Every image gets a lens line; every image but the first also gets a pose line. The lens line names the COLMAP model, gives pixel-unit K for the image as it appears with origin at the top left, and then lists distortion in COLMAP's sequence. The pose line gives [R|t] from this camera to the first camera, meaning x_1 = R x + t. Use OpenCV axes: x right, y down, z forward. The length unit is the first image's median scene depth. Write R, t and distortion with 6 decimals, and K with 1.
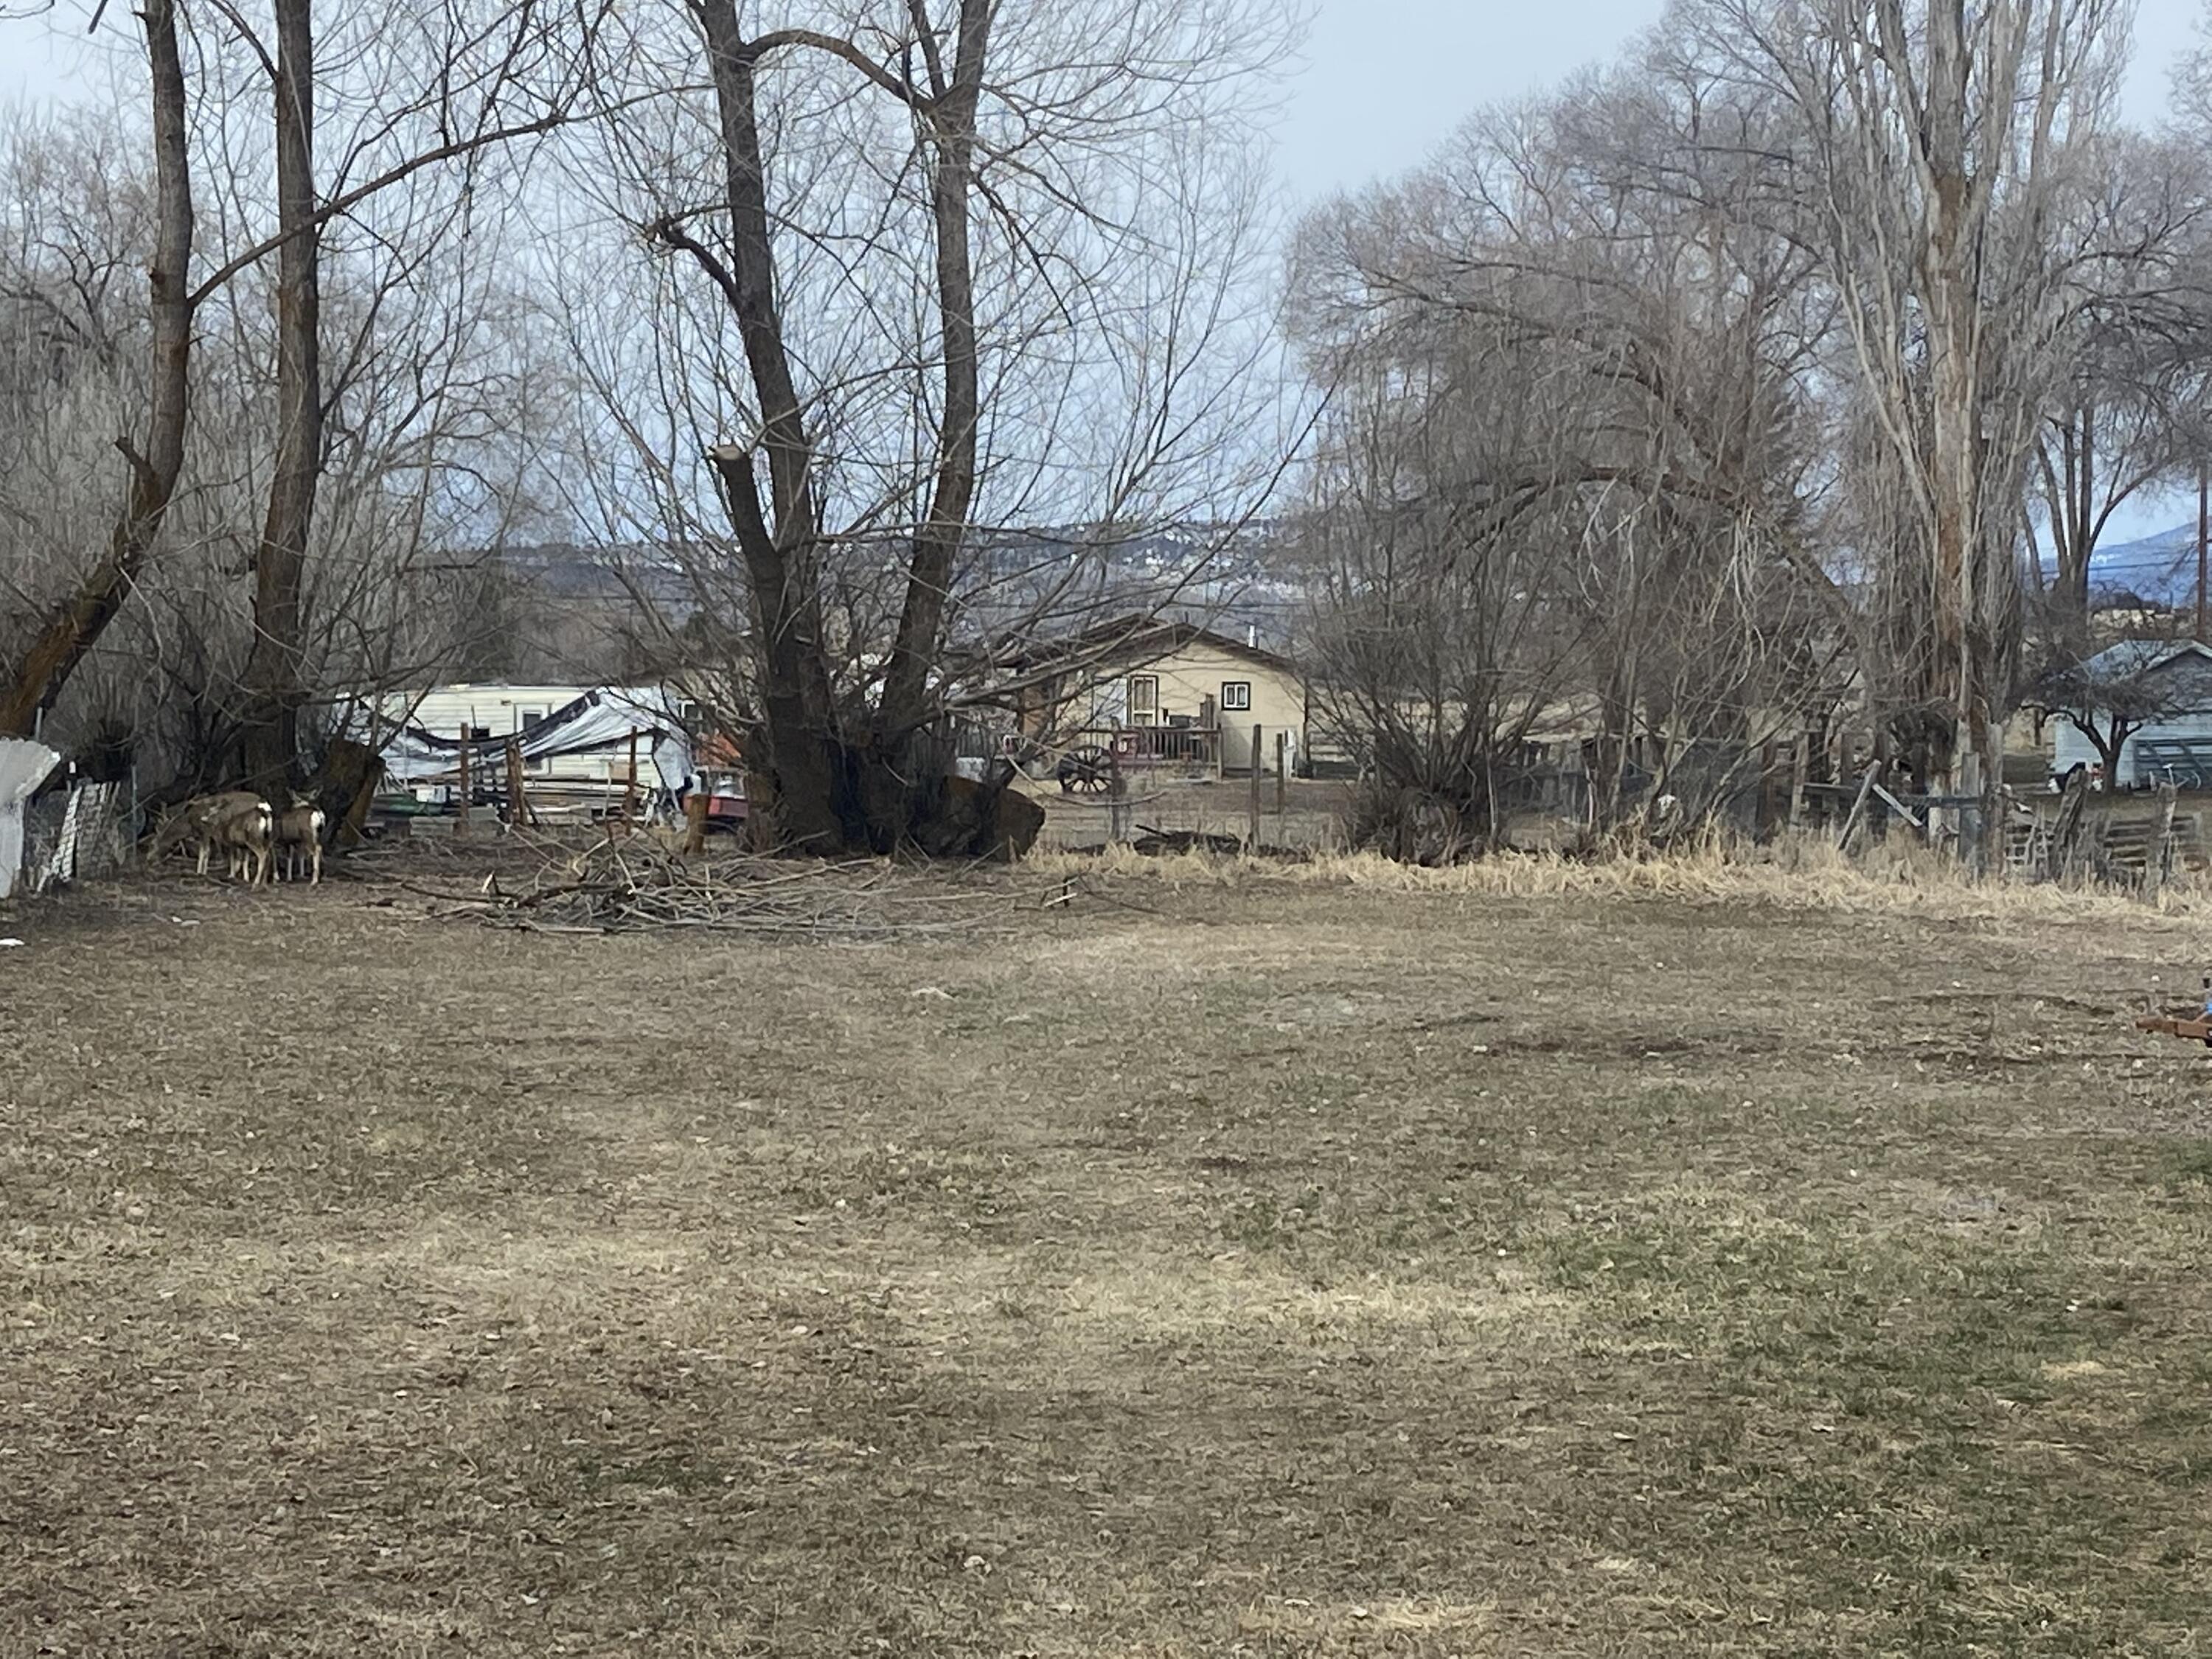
lens RADIAL K [[4636.6, 0, 1106.0], [0, 4636.6, 829.5], [0, 0, 1]] dist [0.055312, 0.187728]
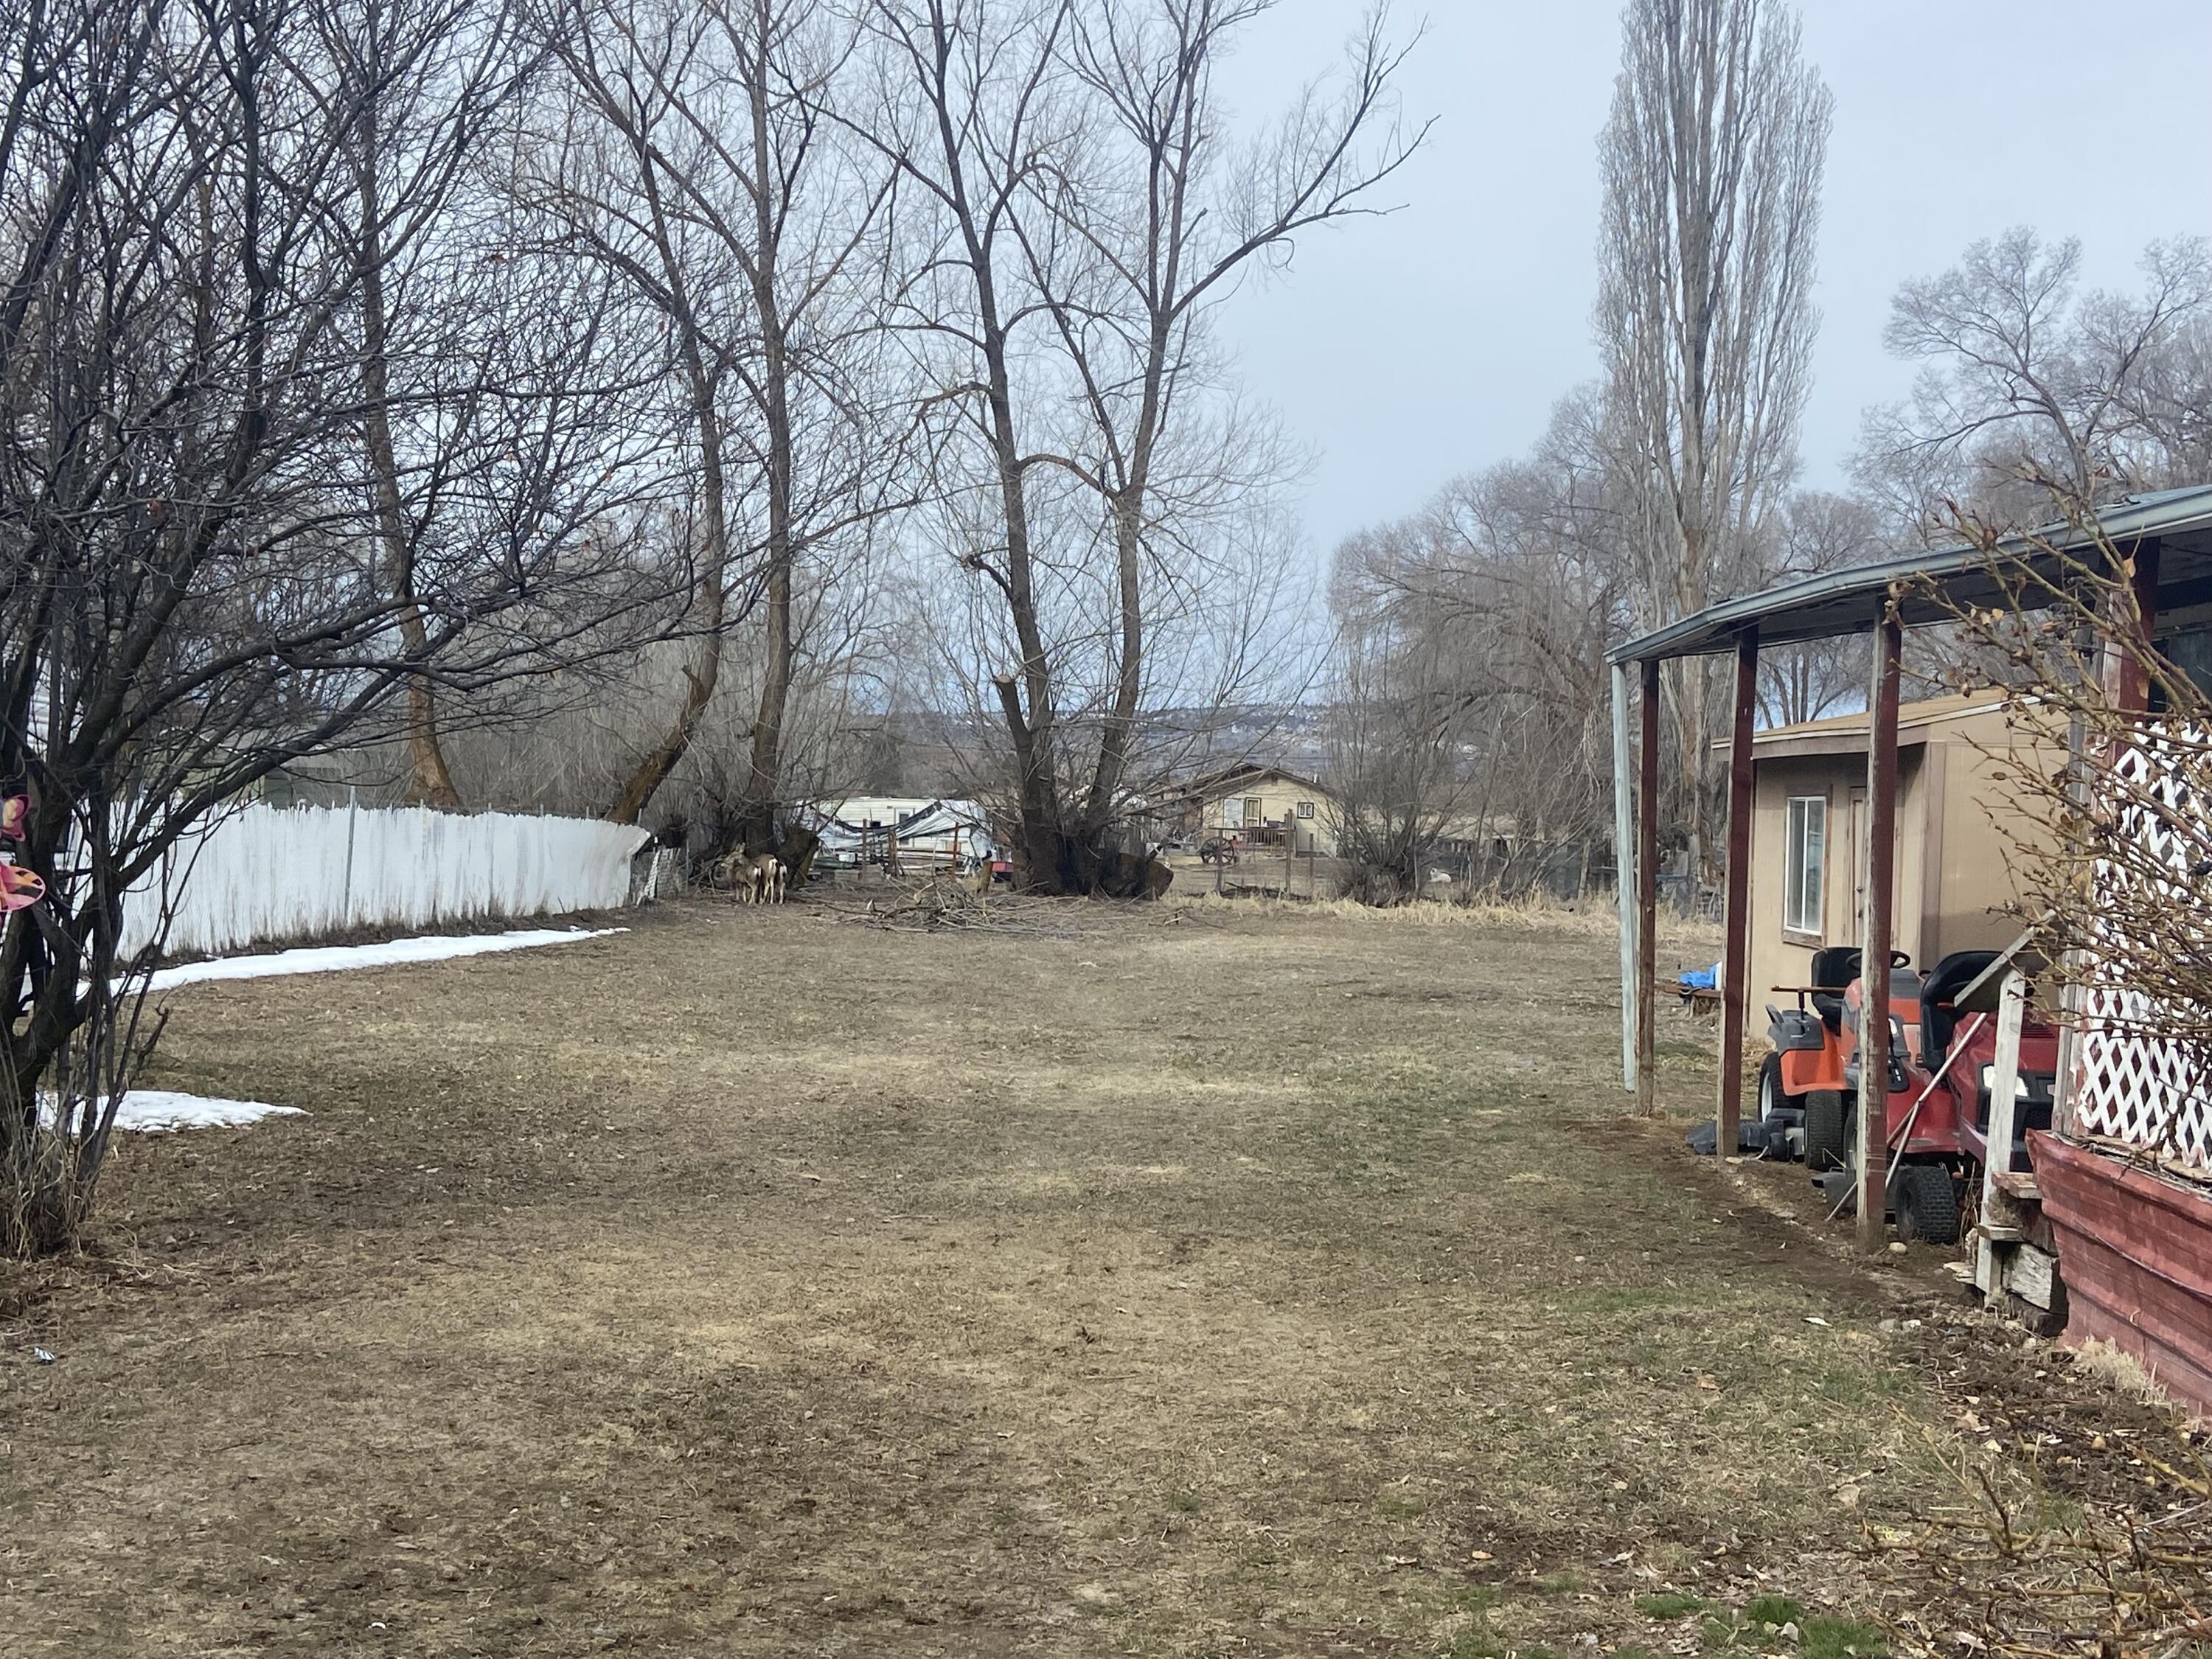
lens RADIAL K [[2756.0, 0, 1106.0], [0, 2756.0, 829.5], [0, 0, 1]] dist [0.076653, -0.005175]
pose [[0.998339, 0.019577, -0.054182, 0.020072], [-0.020647, 0.999601, -0.019262, 0.000326], [0.053783, 0.020349, 0.998345, -0.103540]]
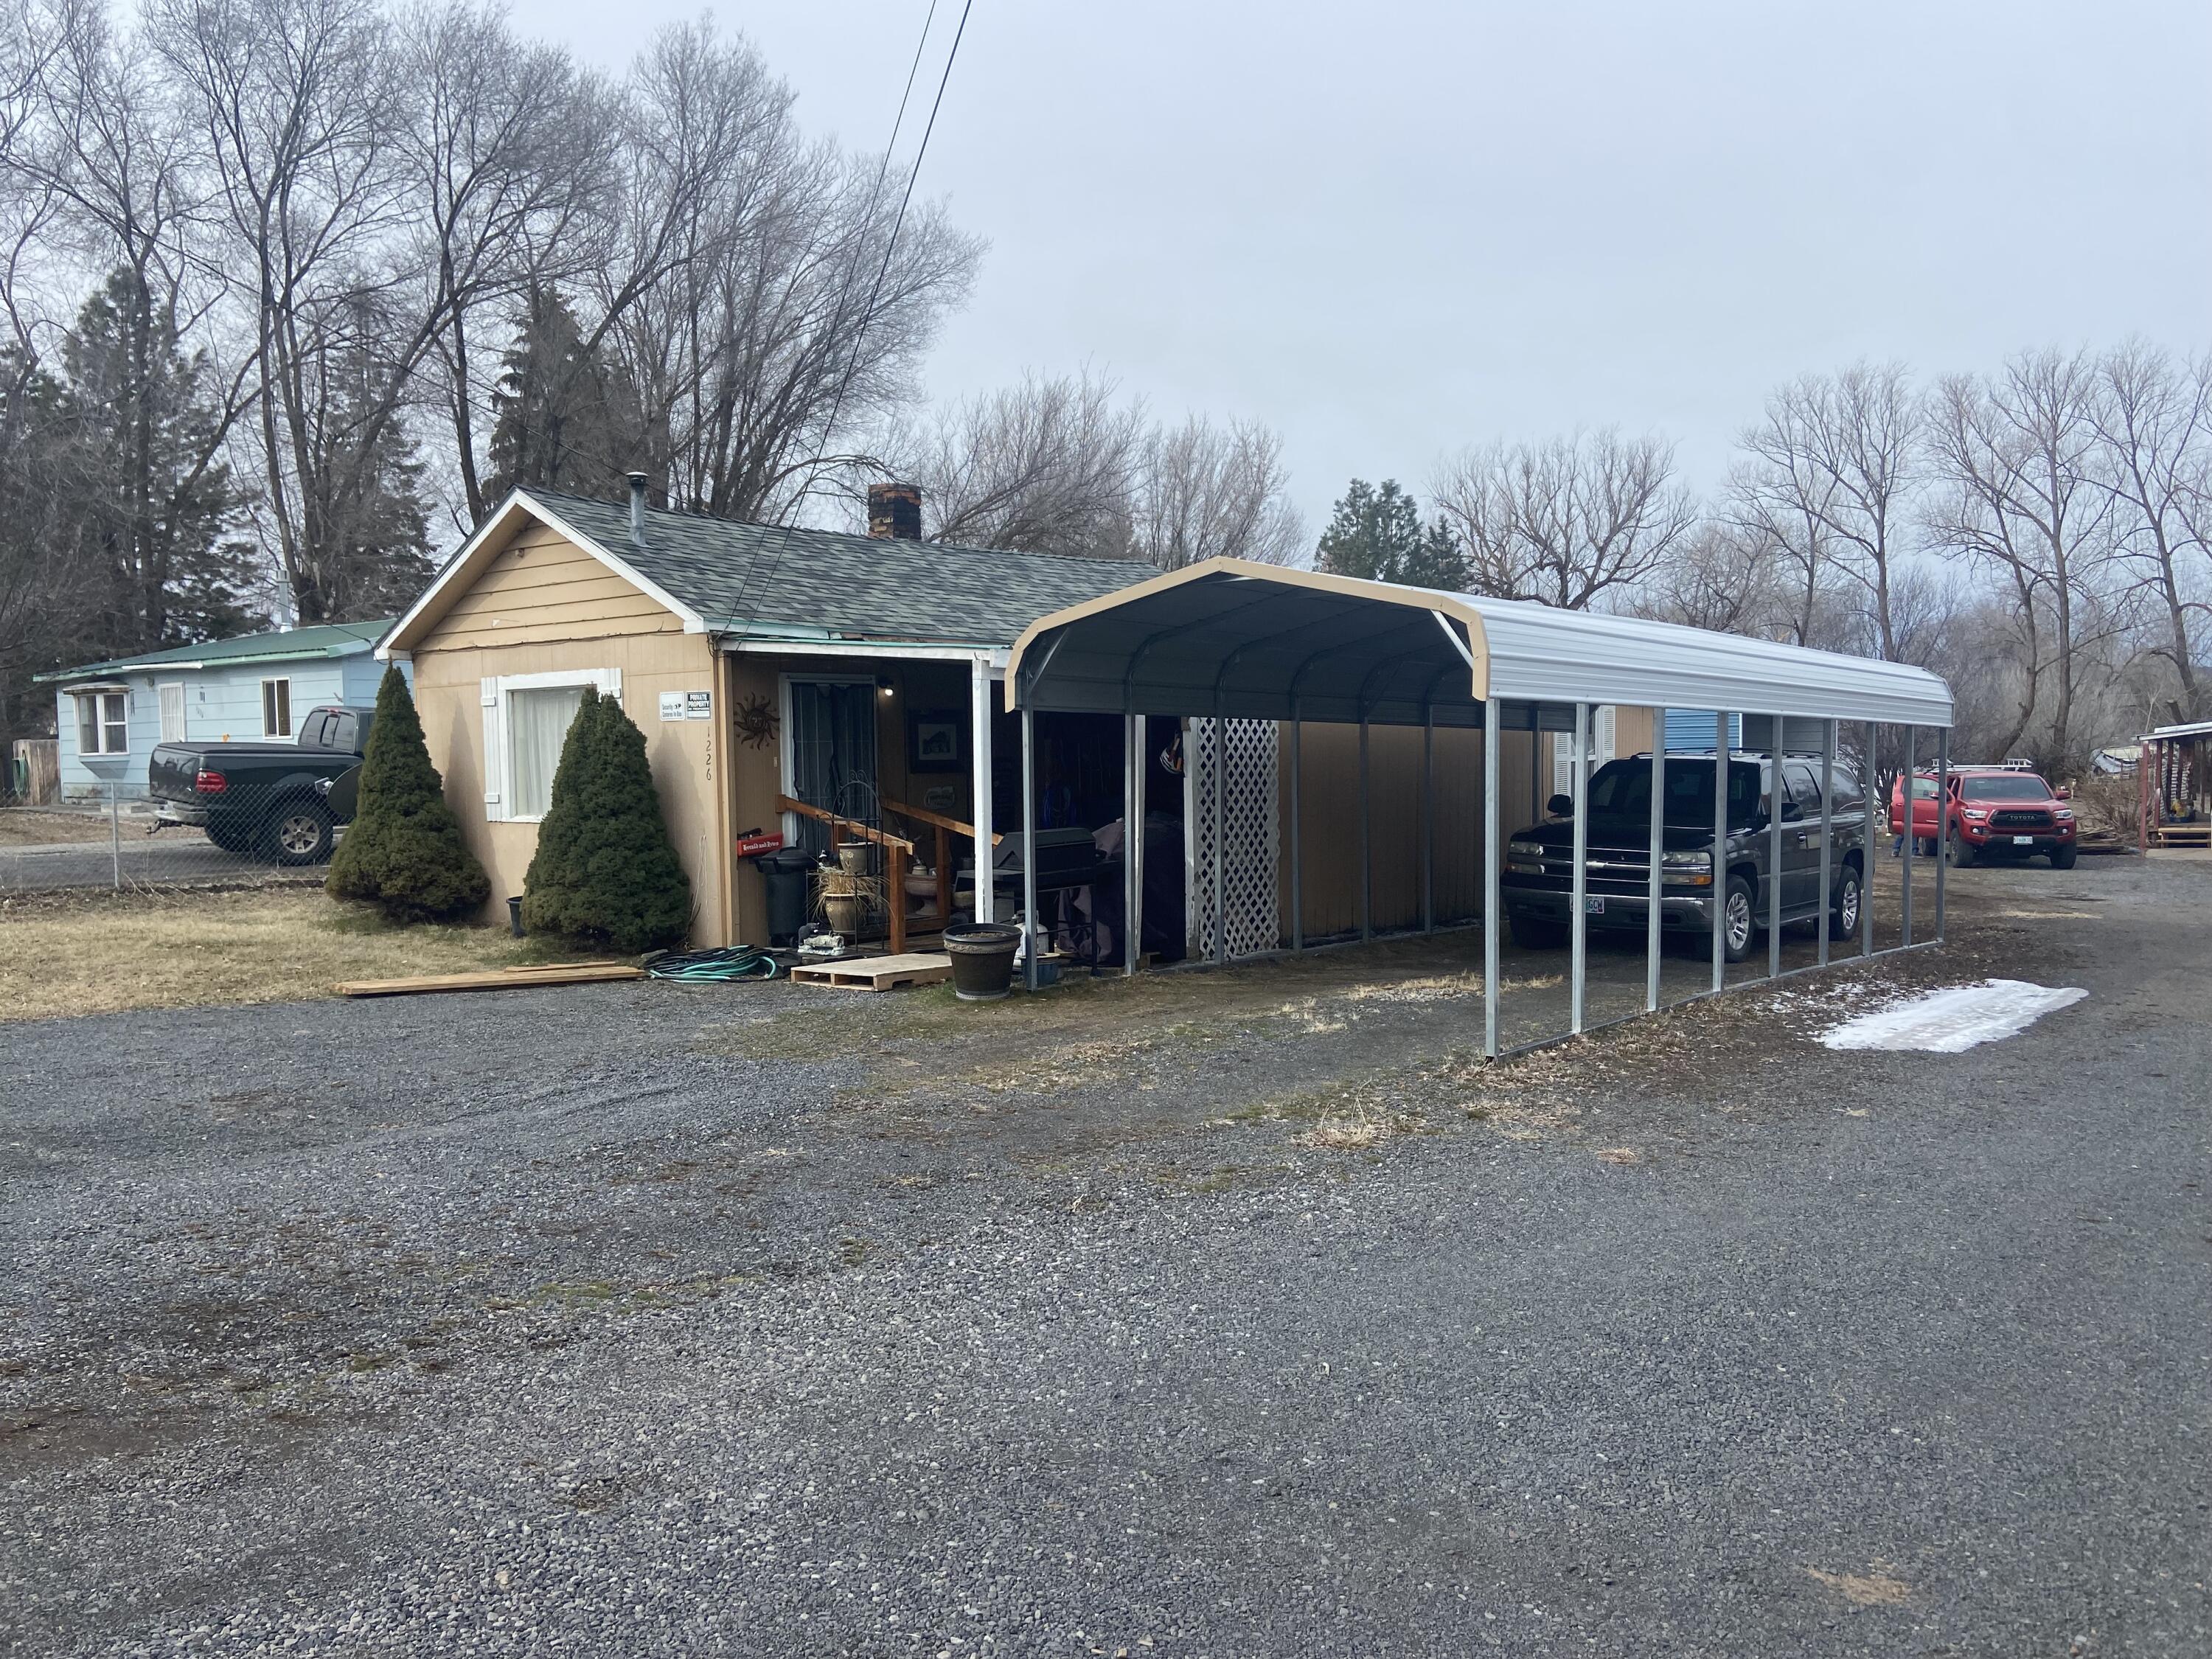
lens RADIAL K [[1779.7, 0, 1050.4], [0, 1779.7, 876.8], [0, 0, 1]] dist [0.004171, -0.000612]
pose [[0.754509, 0.023820, -0.655857, 0.218001], [0.007042, 0.998990, 0.044384, 0.003953], [0.656252, -0.038106, 0.753579, -0.934163]]
